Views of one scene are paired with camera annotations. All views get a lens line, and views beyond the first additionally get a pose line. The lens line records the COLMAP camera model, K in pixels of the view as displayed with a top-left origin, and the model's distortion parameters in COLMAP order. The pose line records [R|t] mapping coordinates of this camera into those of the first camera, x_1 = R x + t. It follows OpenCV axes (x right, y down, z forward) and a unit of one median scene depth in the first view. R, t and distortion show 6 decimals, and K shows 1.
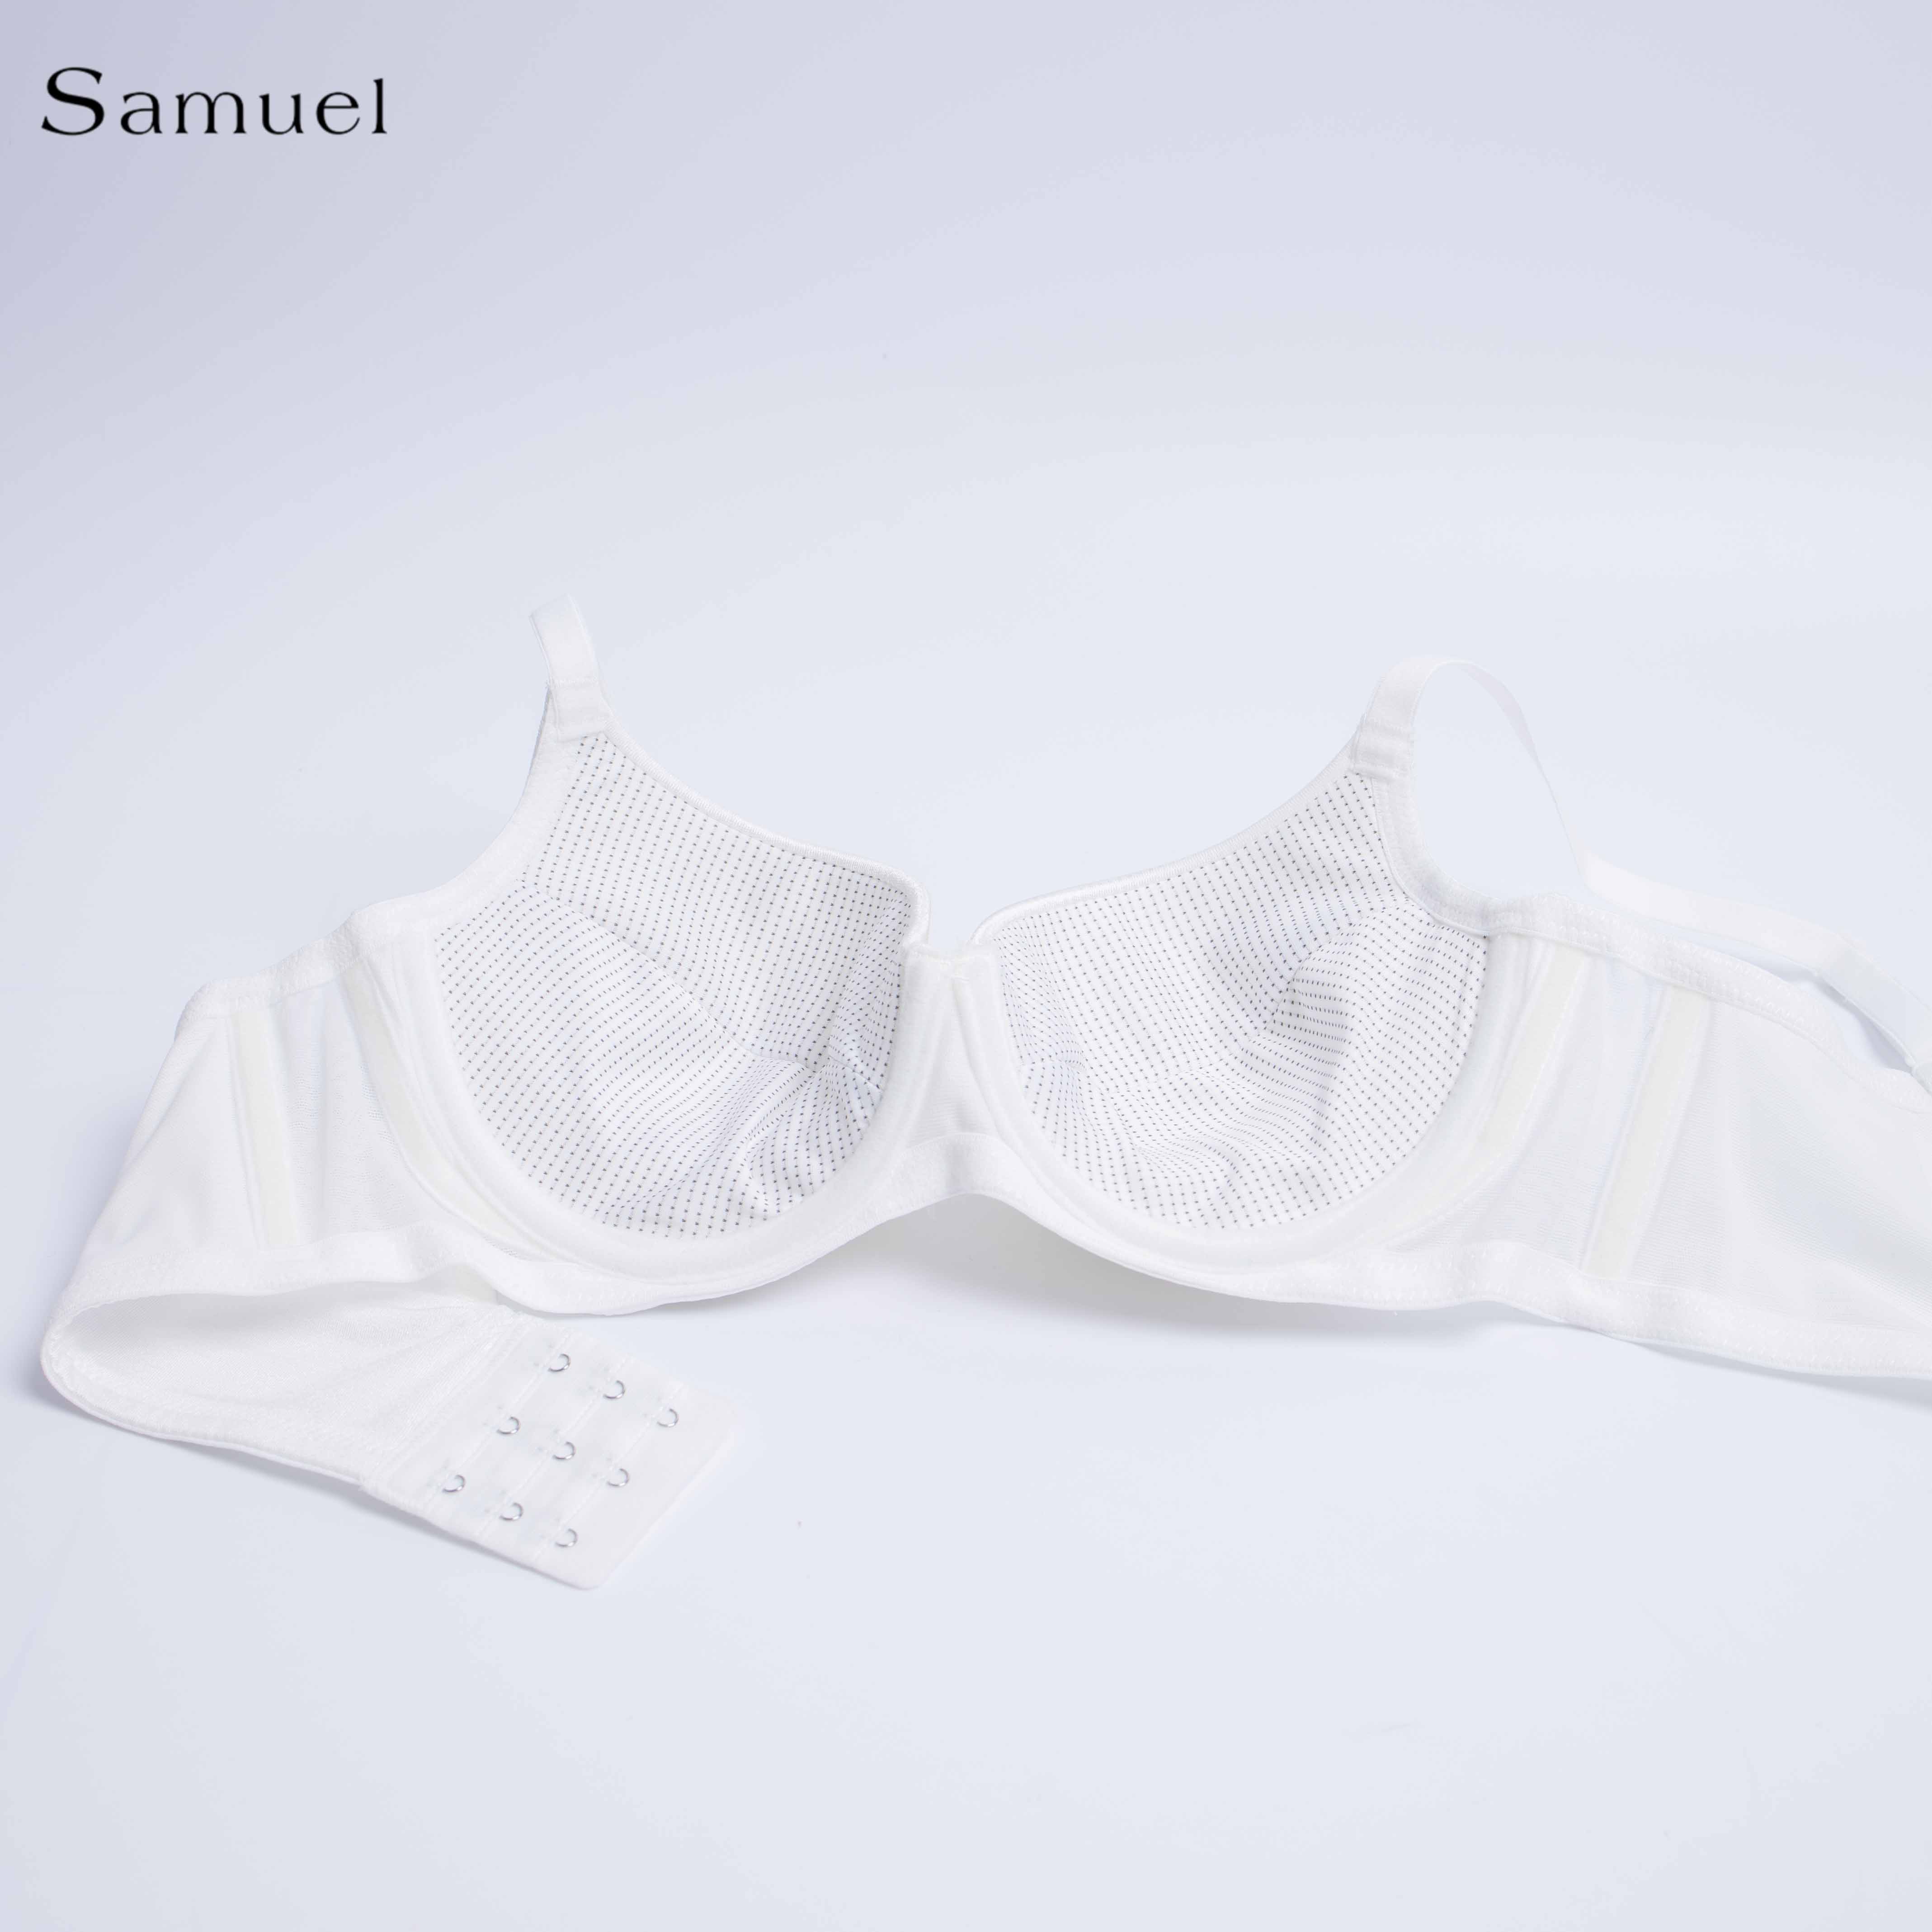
lens RADIAL K [[3068.5, 0, 966.0], [0, 3068.5, 966.0], [0, 0, 1]] dist [0.029625, -2.378462]
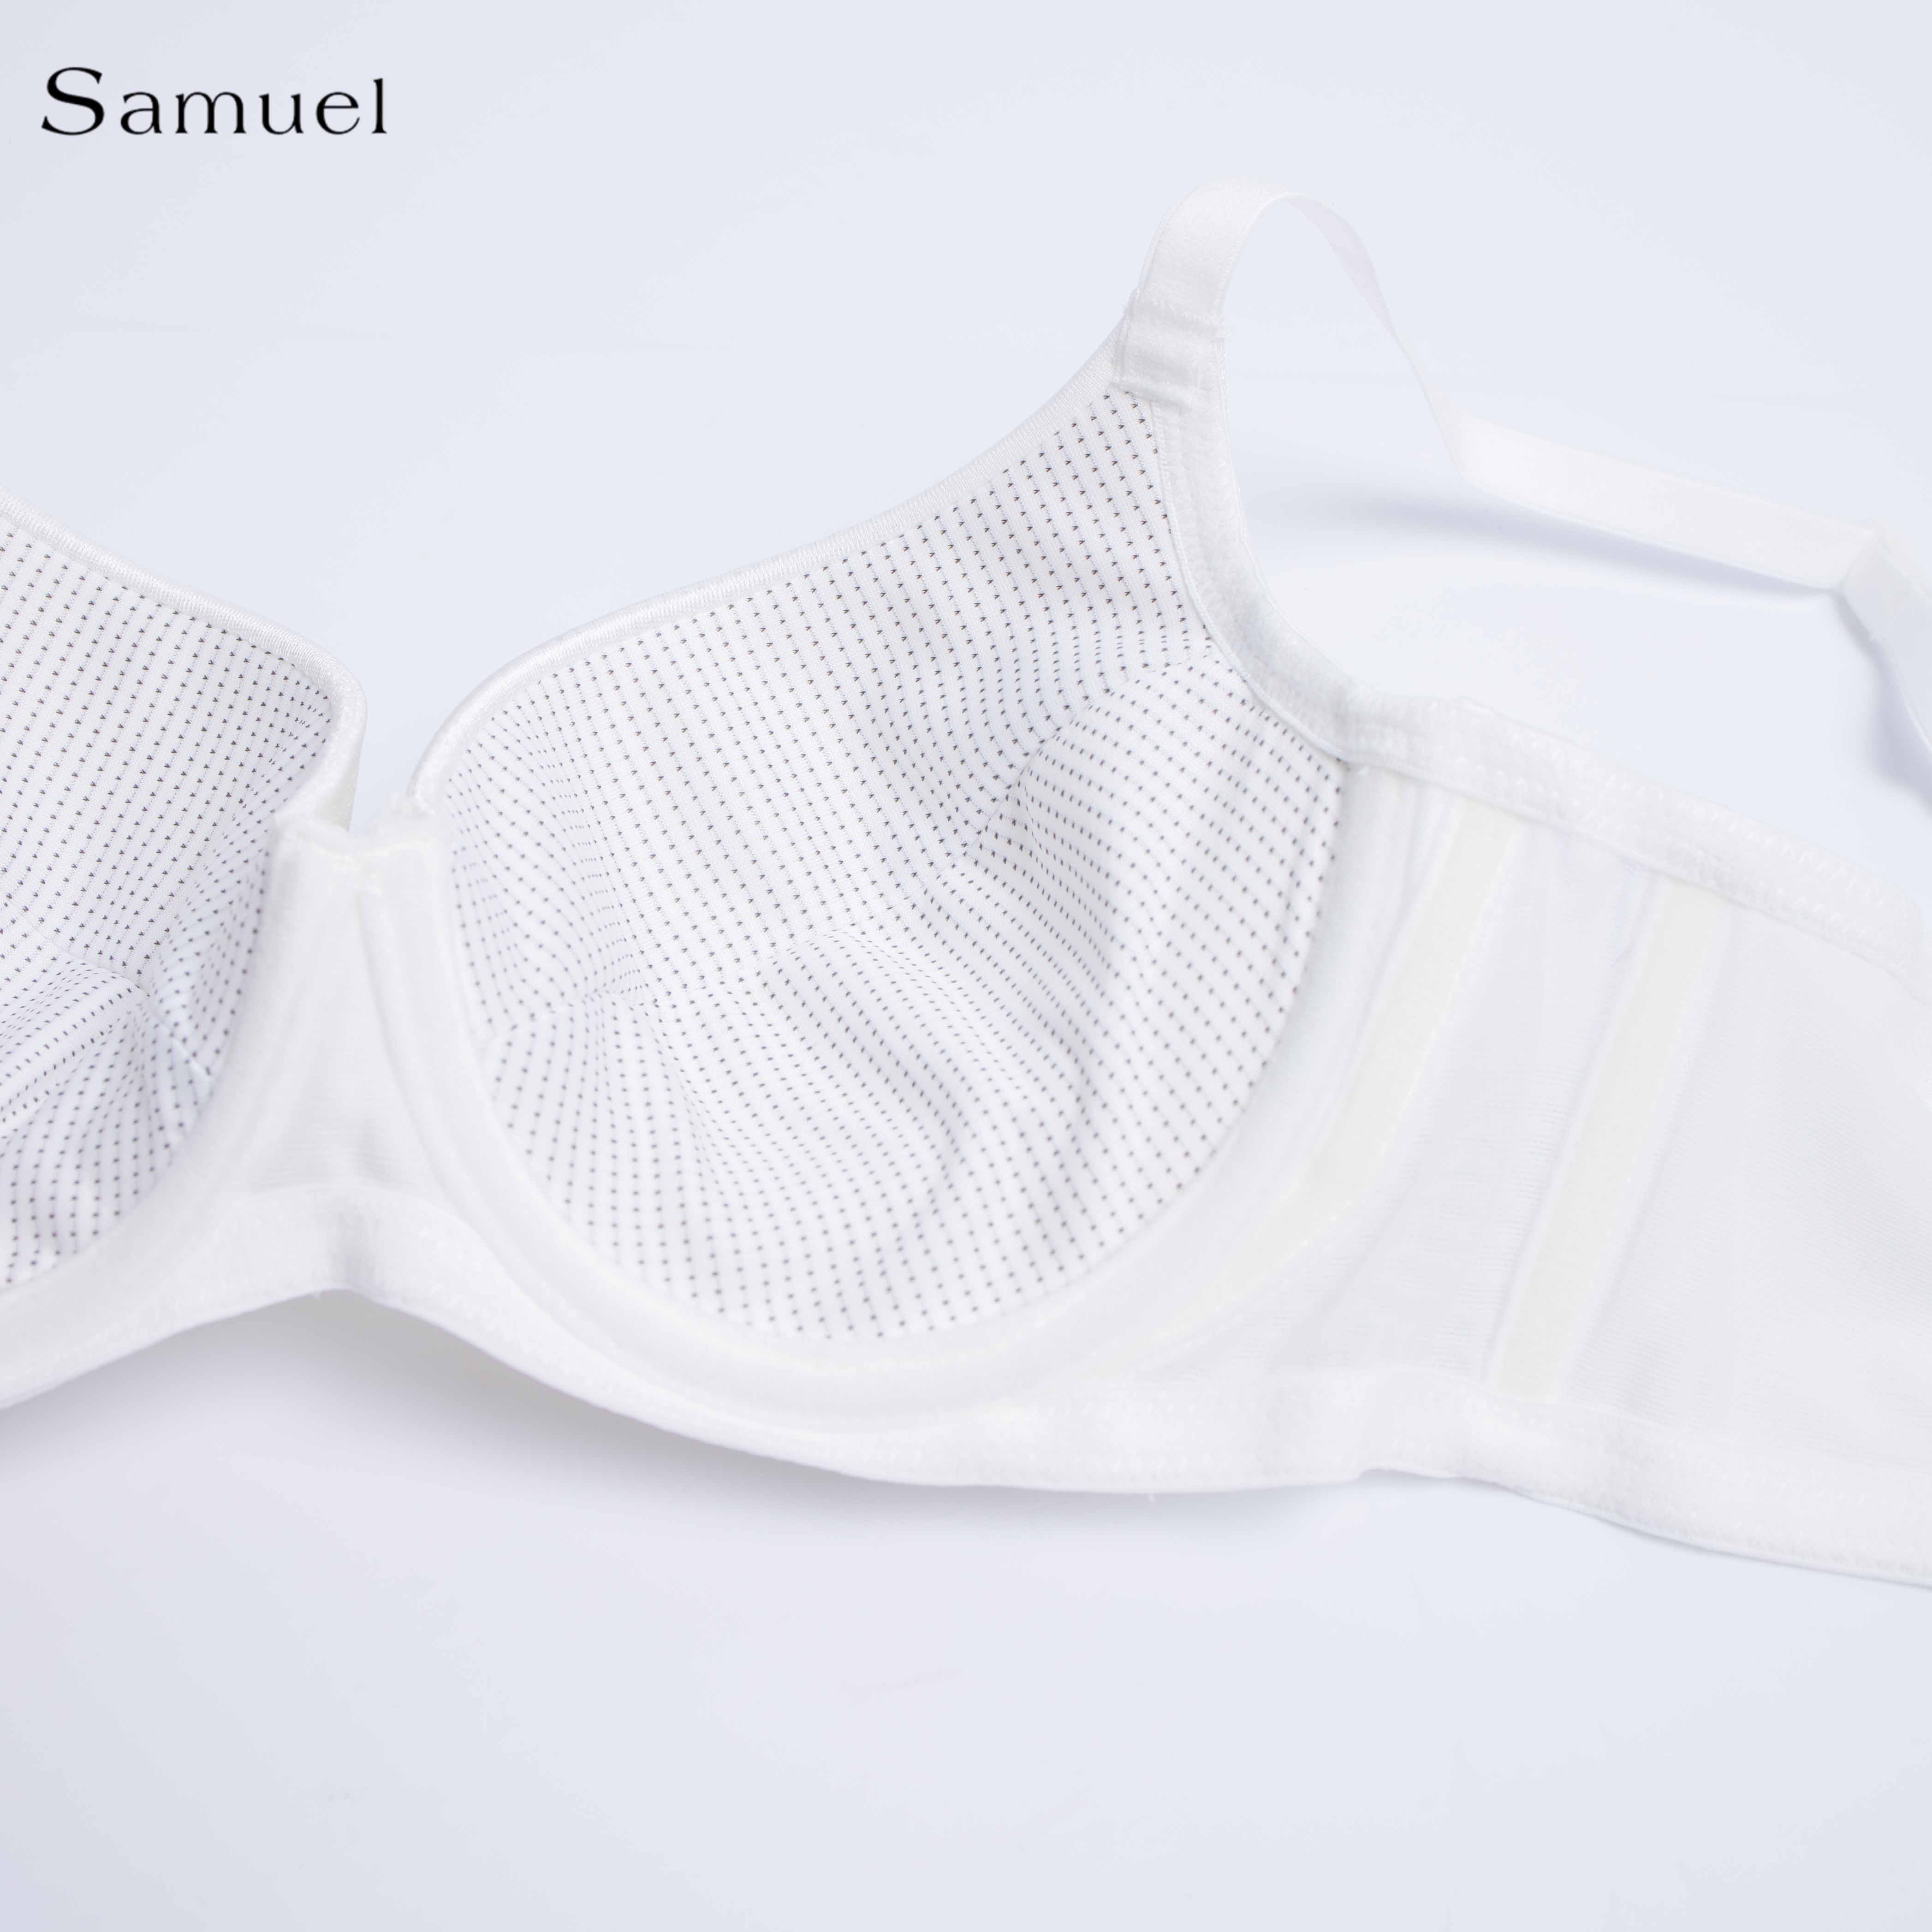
lens RADIAL K [[3068.5, 0, 966.0], [0, 3068.5, 966.0], [0, 0, 1]] dist [0.029625, -2.378462]
pose [[0.999126, -0.007737, 0.041067, 0.078405], [-0.003519, 0.963648, 0.267150, -0.122868], [-0.041641, -0.267062, 0.962779, 0.457075]]
